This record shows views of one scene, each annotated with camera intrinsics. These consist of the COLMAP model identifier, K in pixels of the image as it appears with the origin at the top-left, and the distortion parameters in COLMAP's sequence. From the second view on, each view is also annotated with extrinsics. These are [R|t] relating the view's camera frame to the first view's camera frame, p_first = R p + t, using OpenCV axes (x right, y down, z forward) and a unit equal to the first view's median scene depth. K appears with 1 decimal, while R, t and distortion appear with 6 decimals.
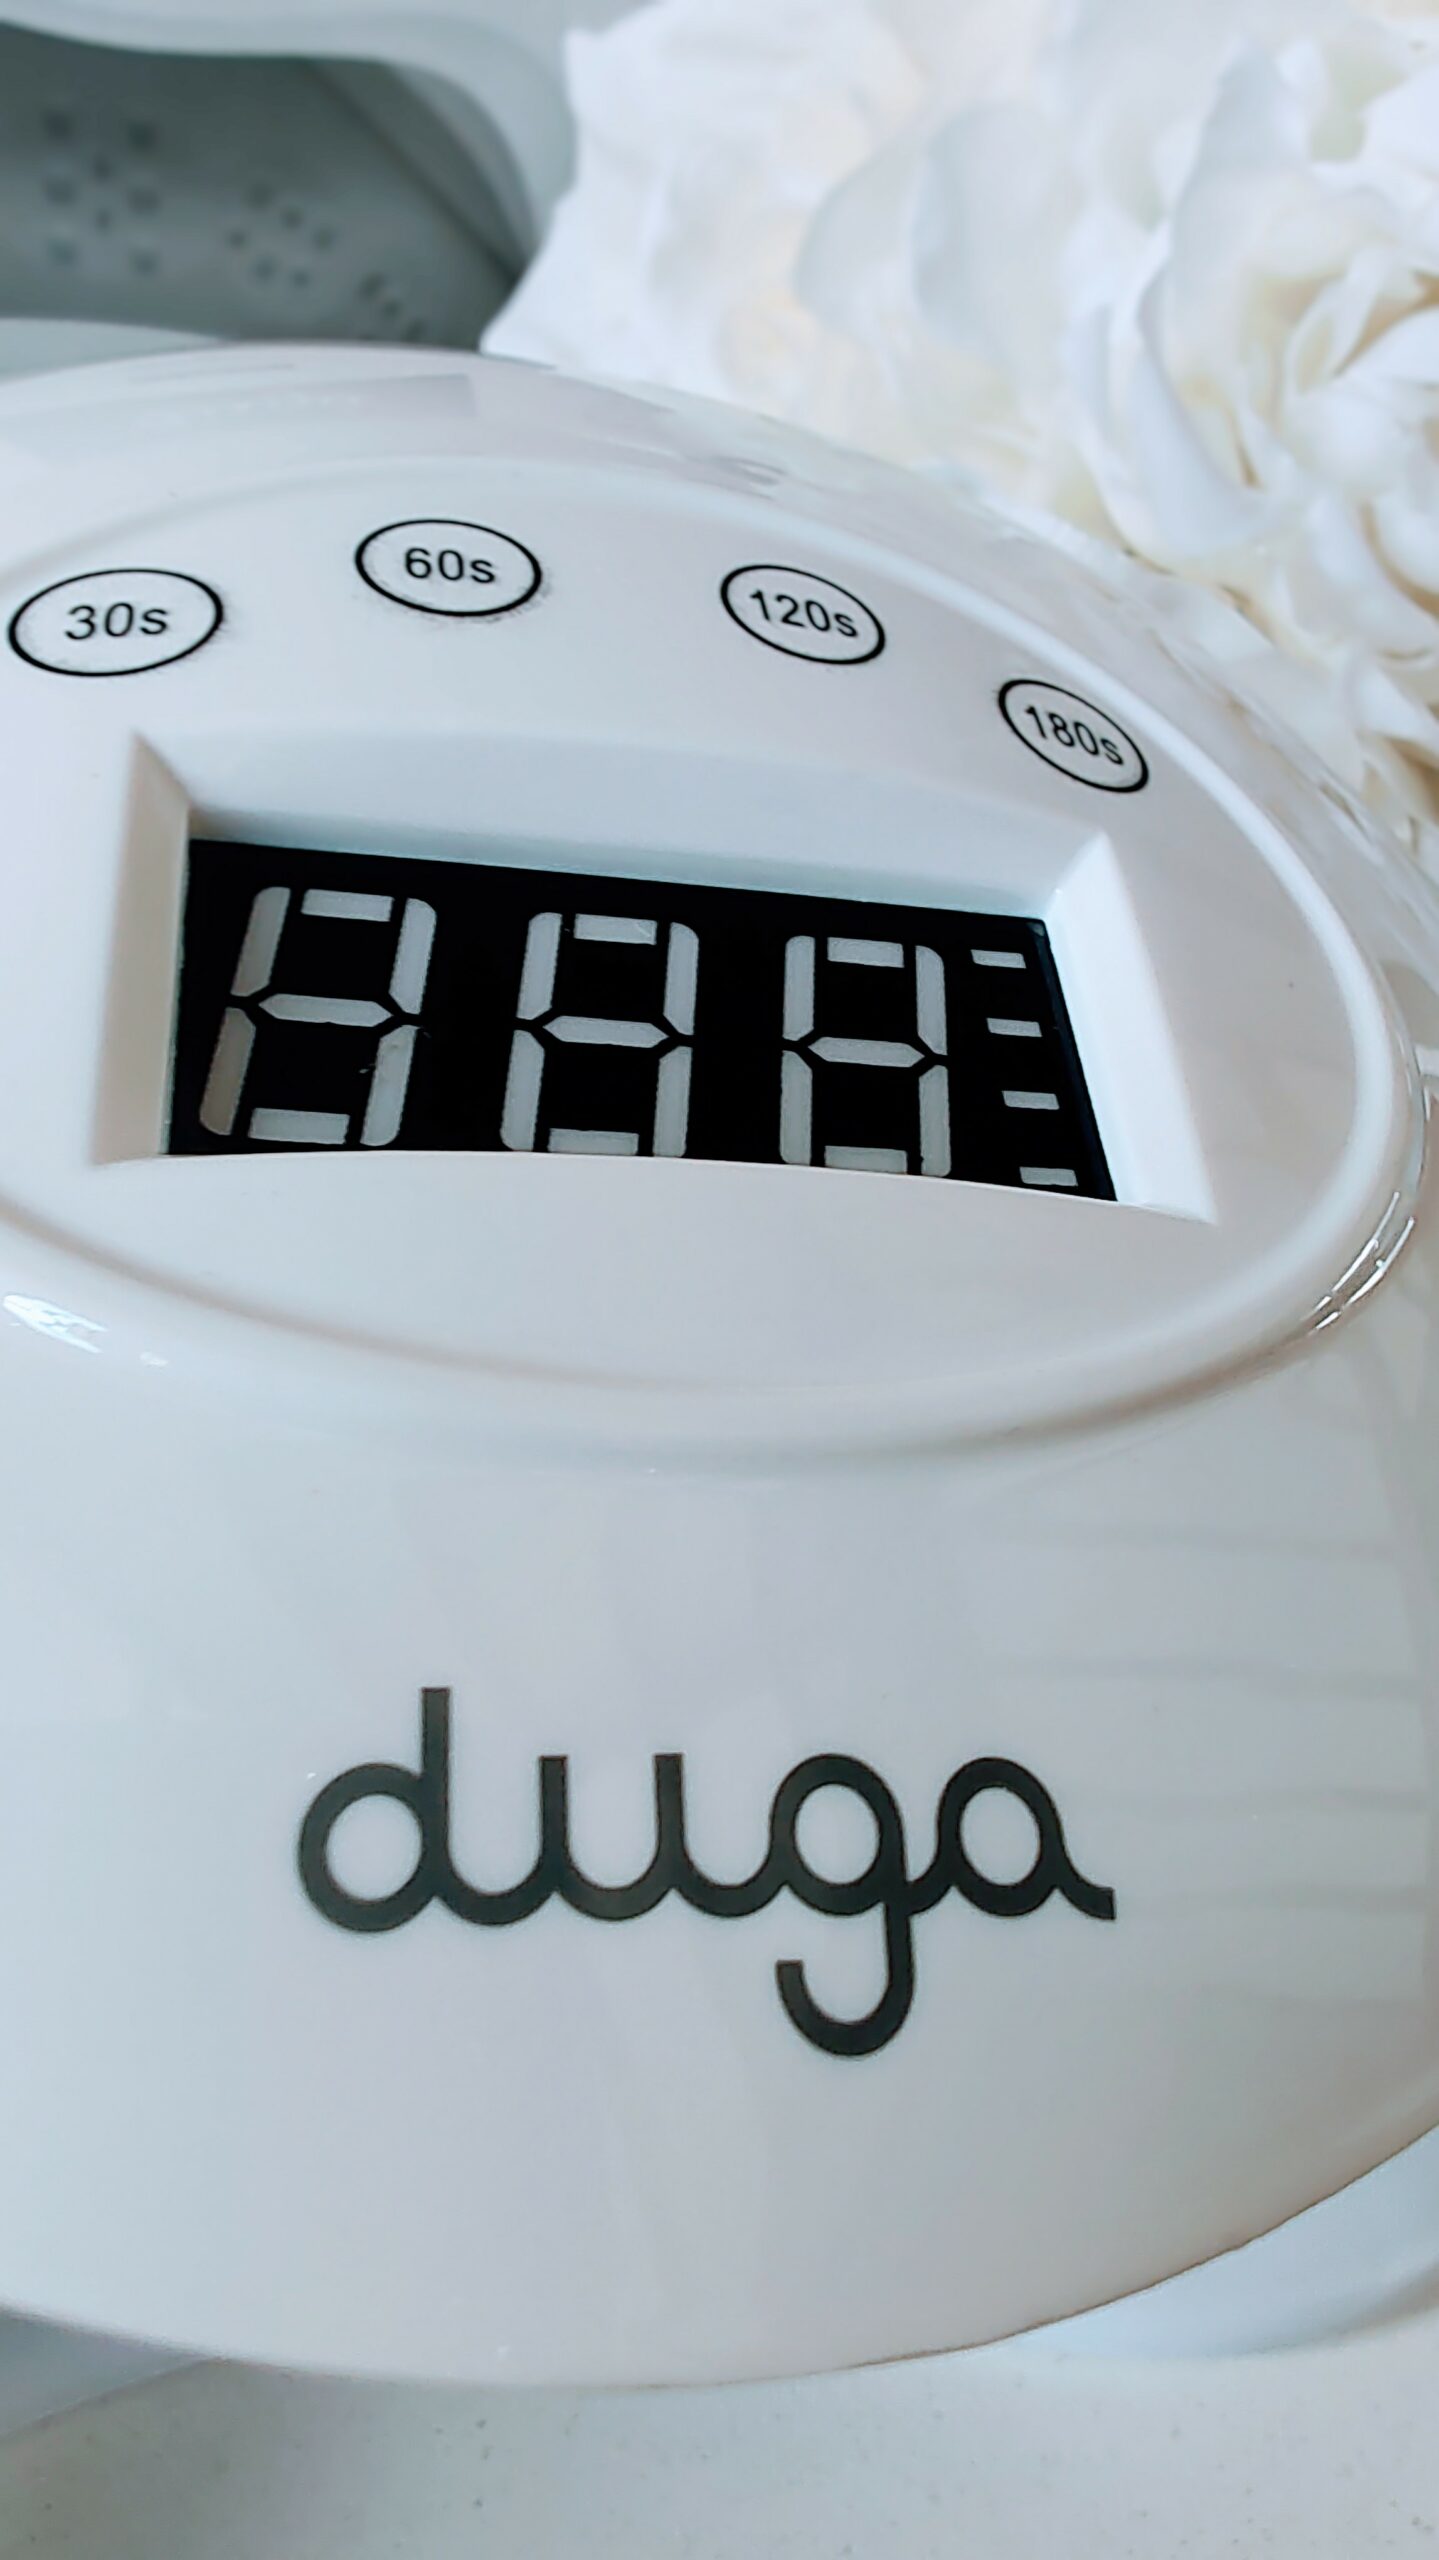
lens RADIAL K [[1724.7, 0, 719.5], [0, 1724.7, 1280.0], [0, 0, 1]] dist [-0.059874, 0.090948]
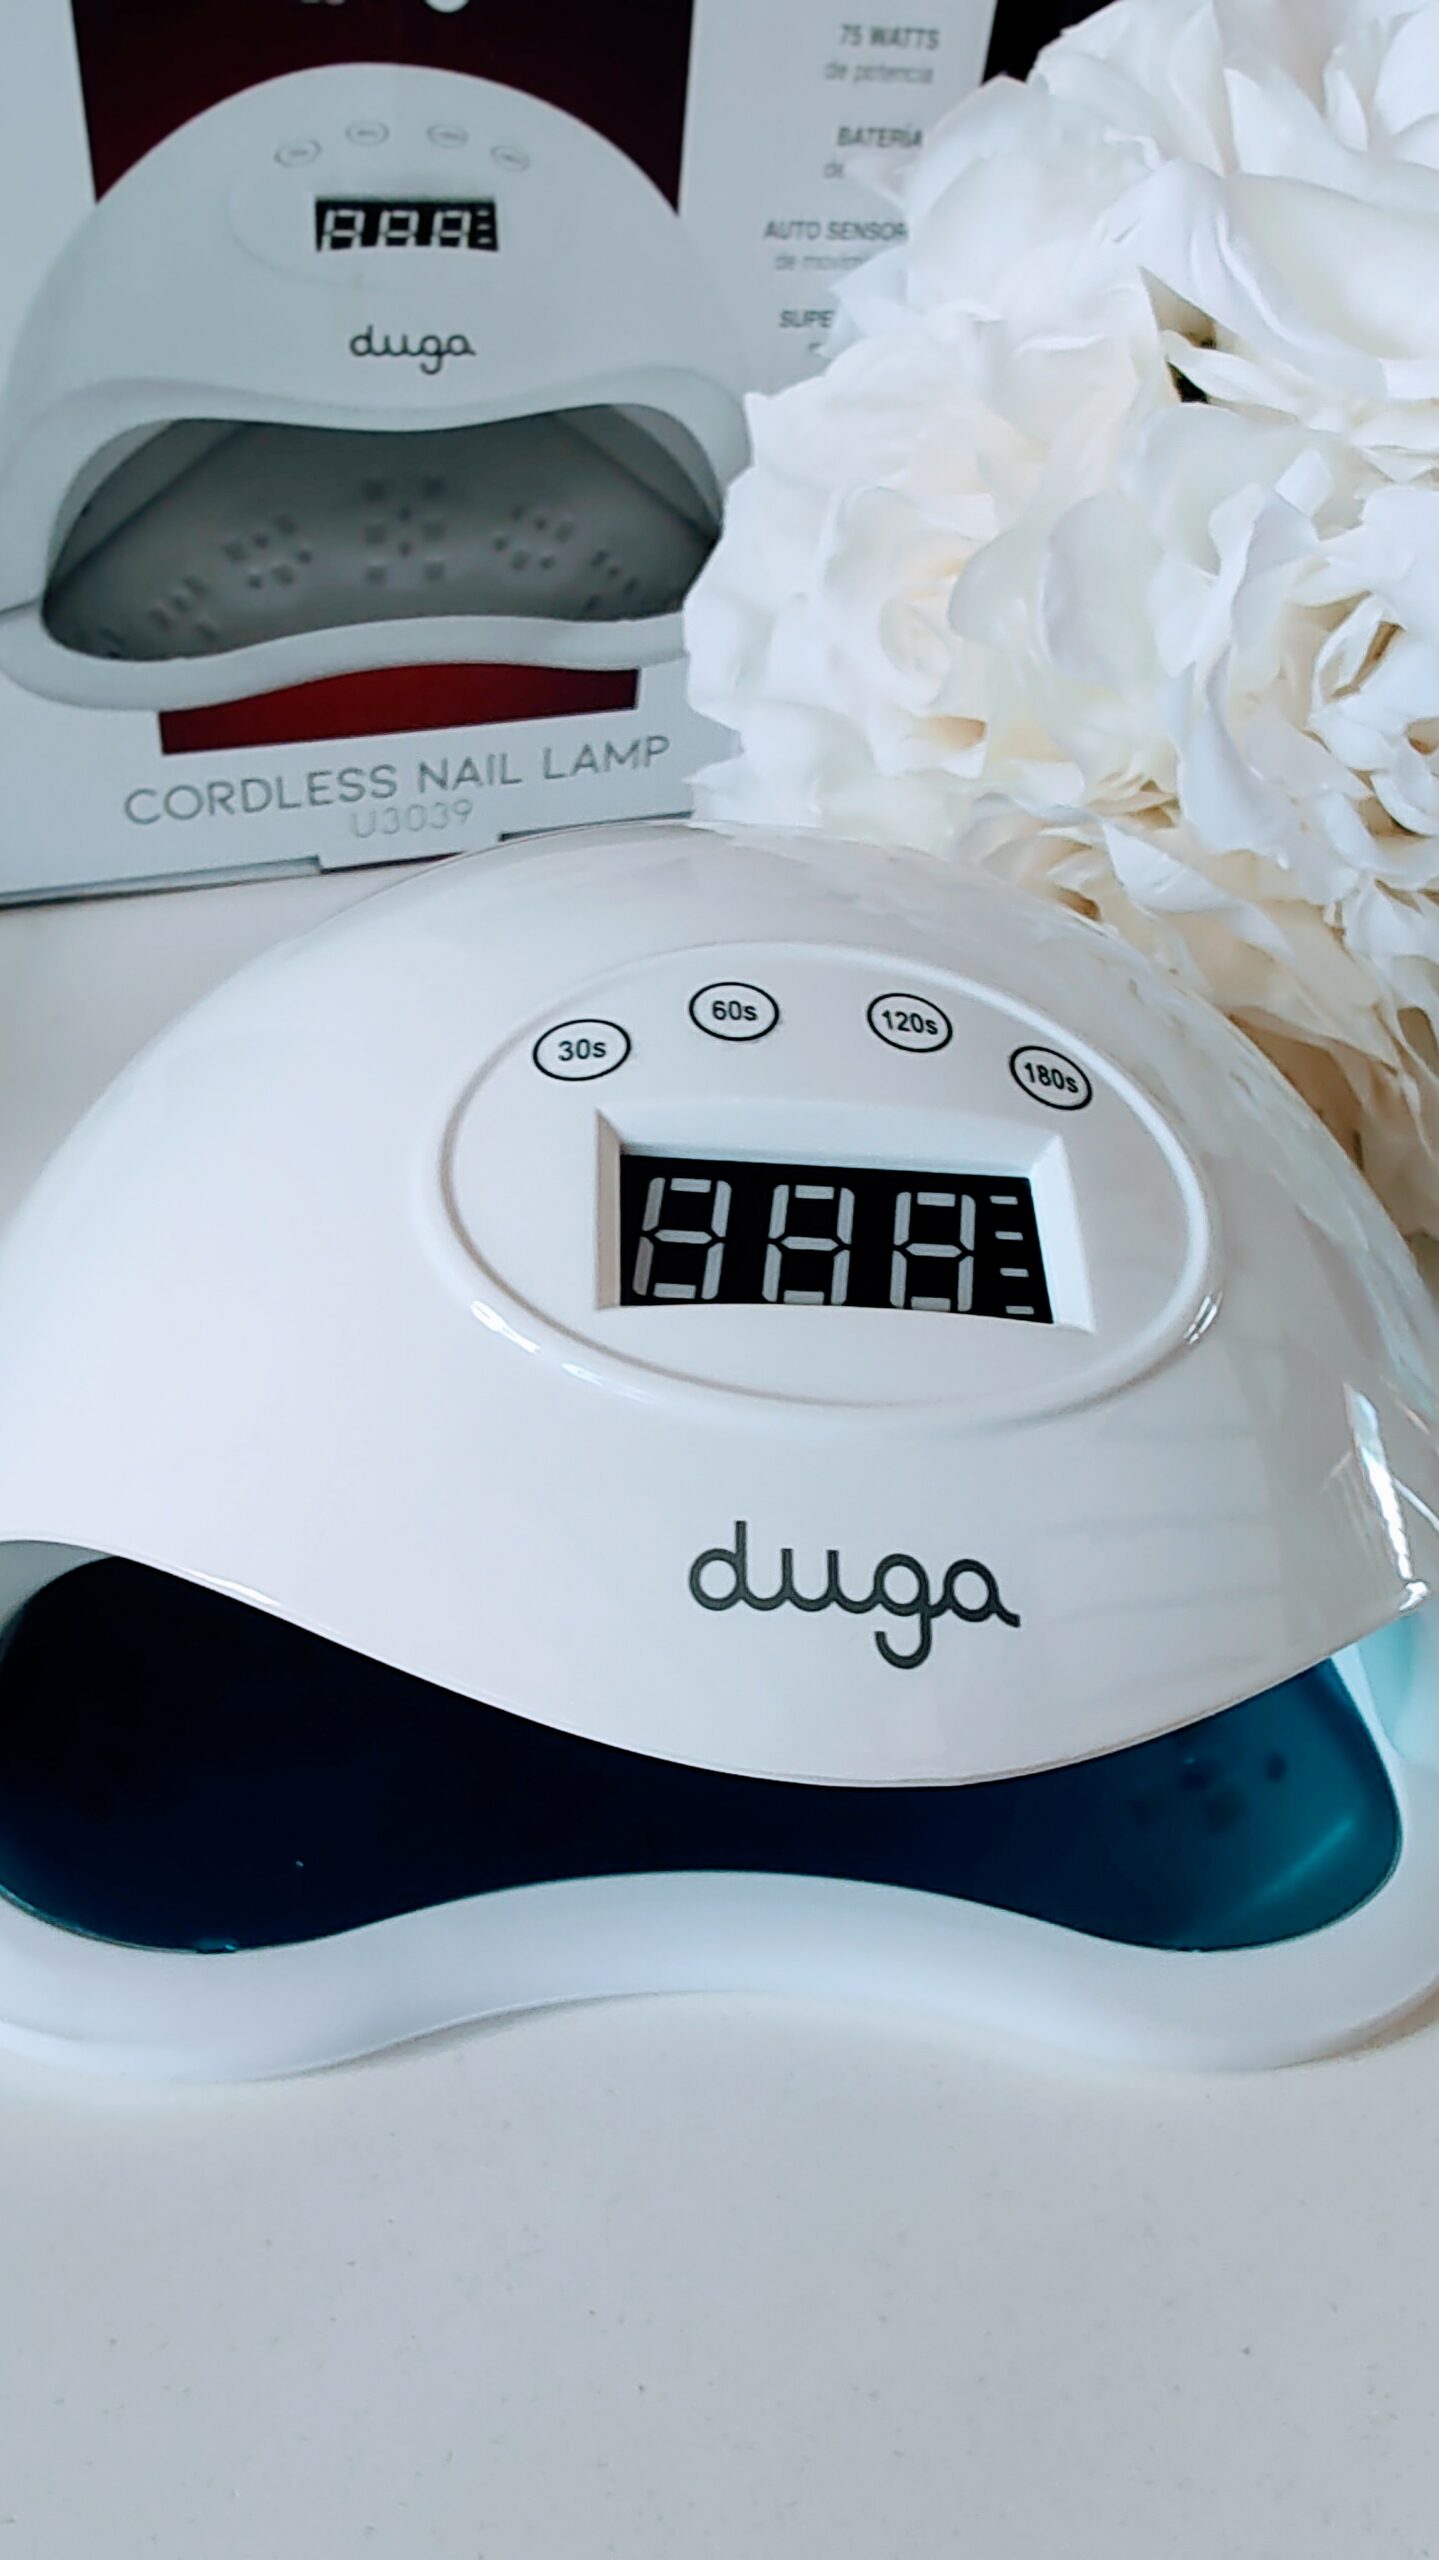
lens RADIAL K [[1724.7, 0, 719.5], [0, 1724.7, 1280.0], [0, 0, 1]] dist [-0.059874, 0.090948]
pose [[0.992427, -0.001031, -0.122833, 0.083936], [-0.003793, 0.999231, -0.039030, -0.013059], [0.122778, 0.039201, 0.991660, -1.112194]]
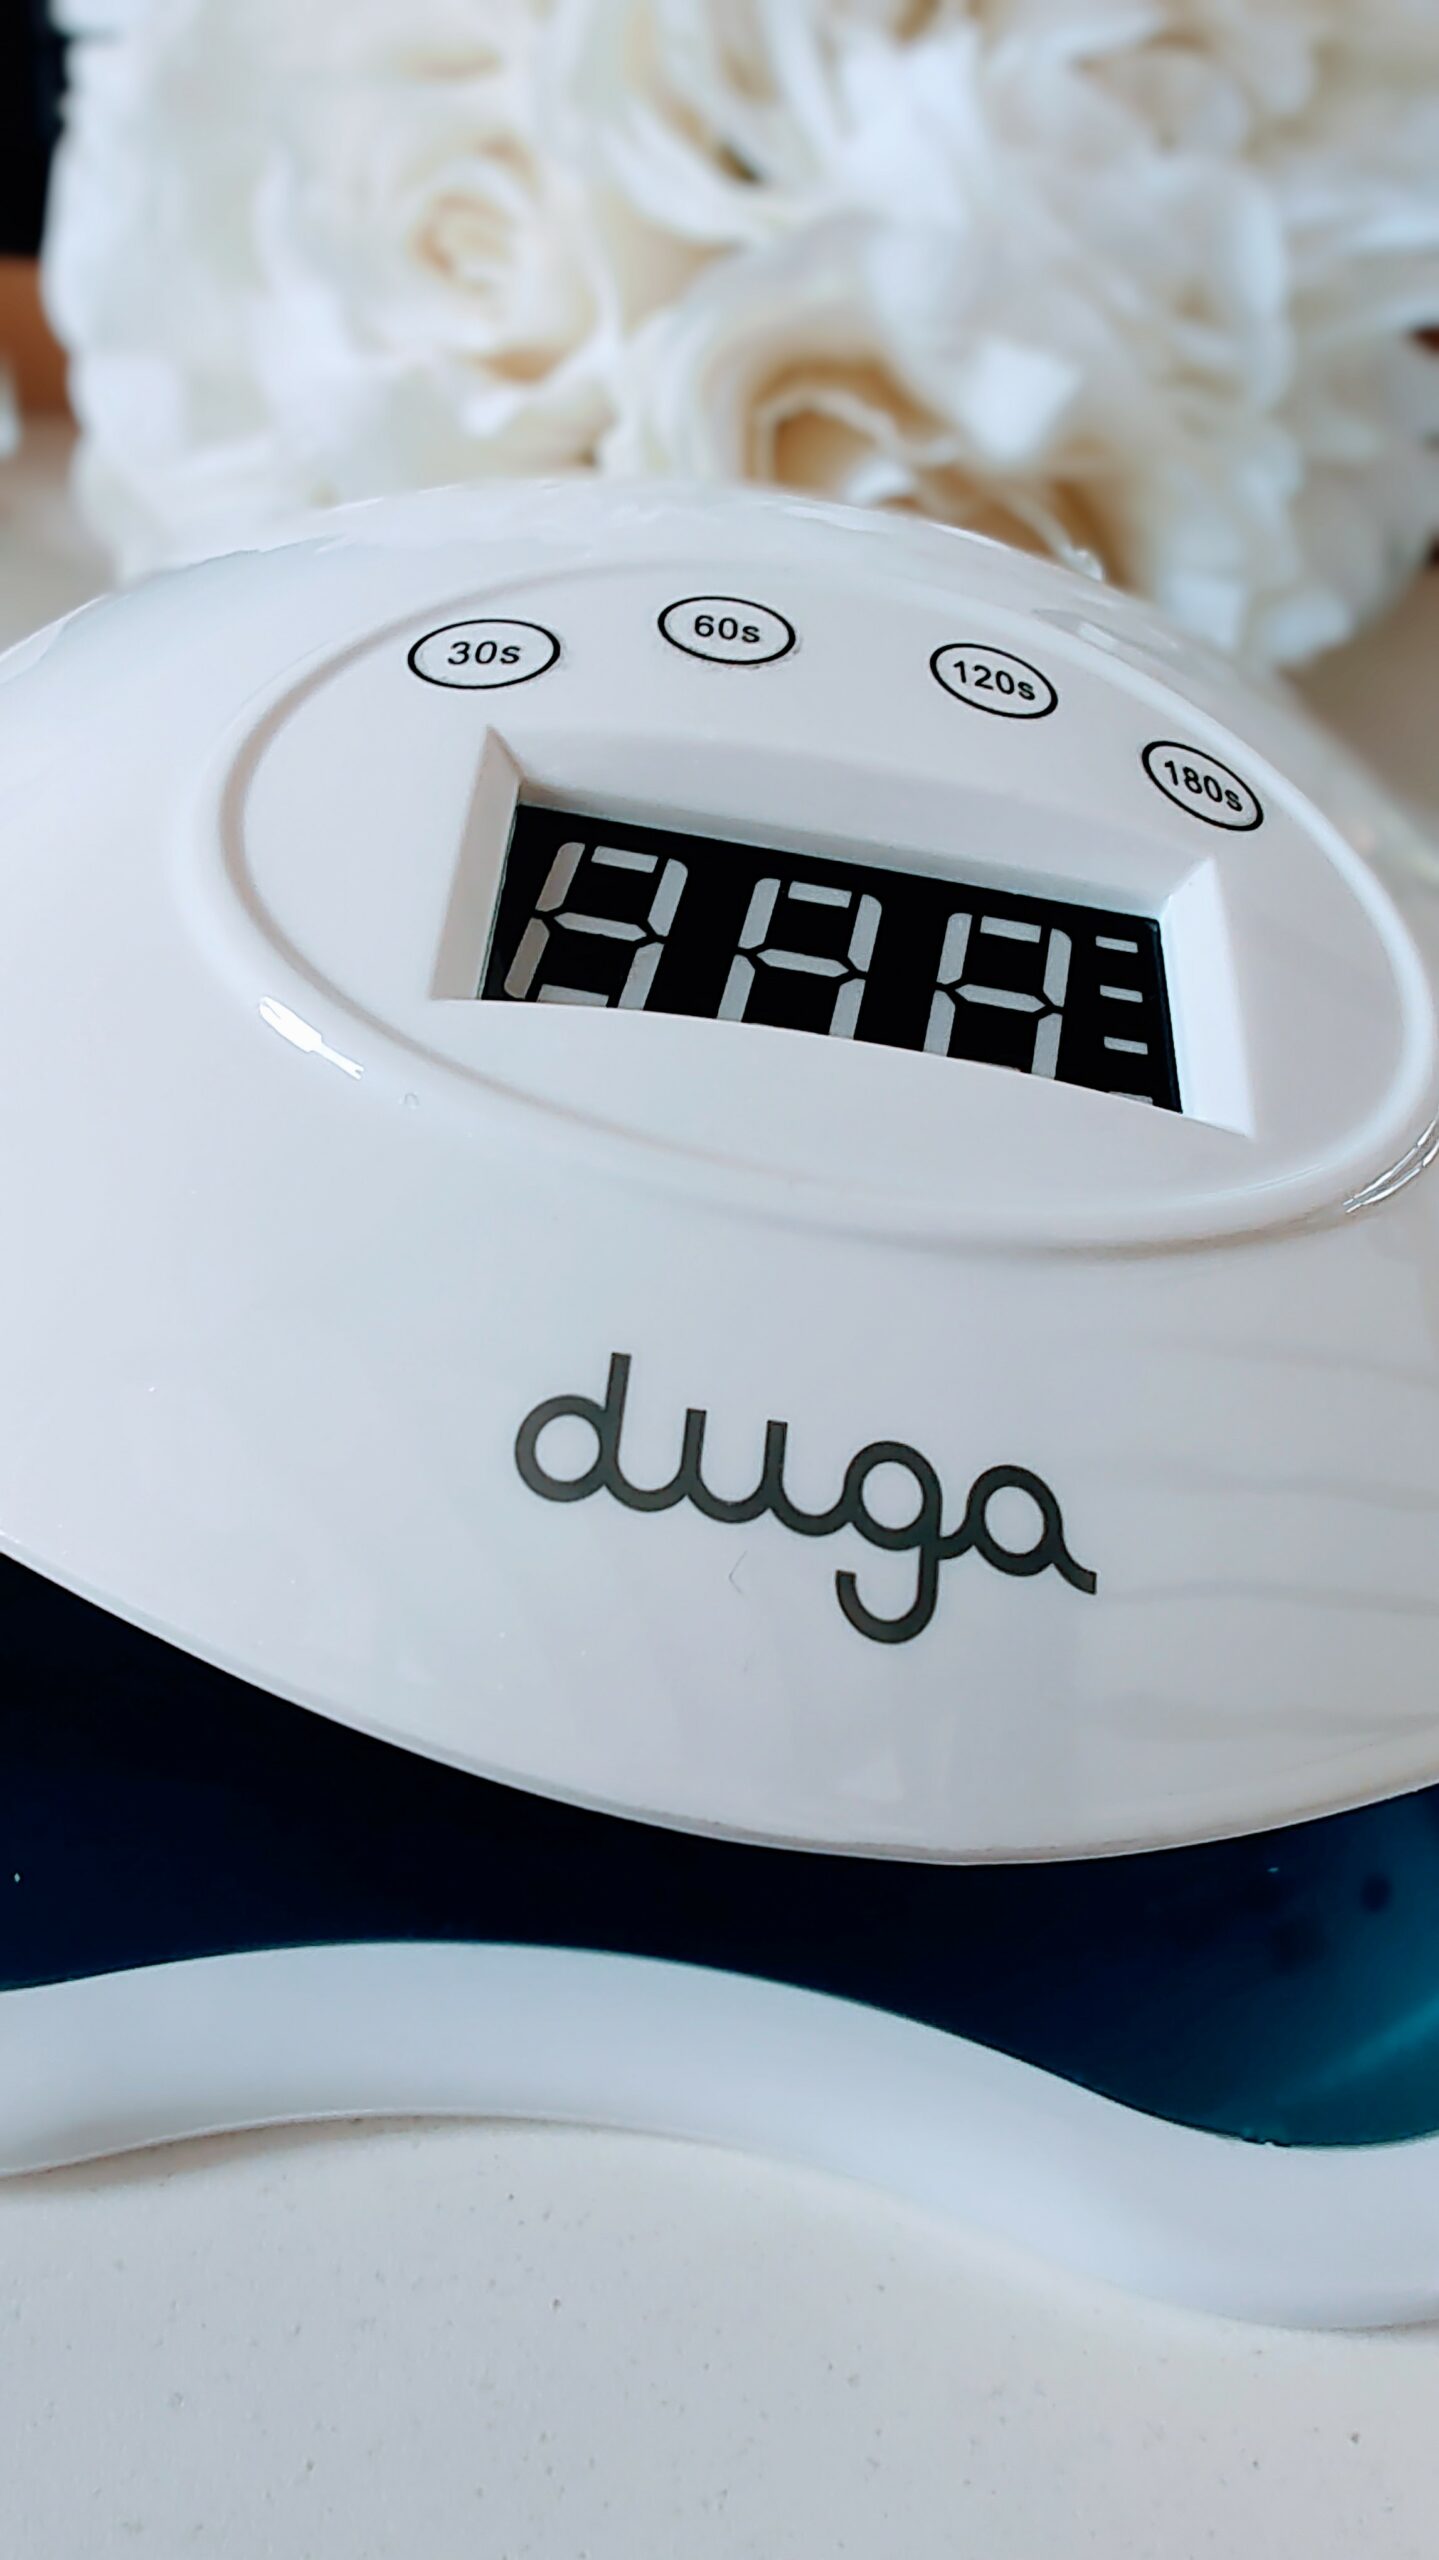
lens RADIAL K [[1724.7, 0, 719.5], [0, 1724.7, 1280.0], [0, 0, 1]] dist [-0.059874, 0.090948]
pose [[0.984657, 0.096801, -0.145192, 0.085698], [-0.107832, 0.991693, -0.070119, 0.194658], [0.137198, 0.084700, 0.986916, -0.300655]]
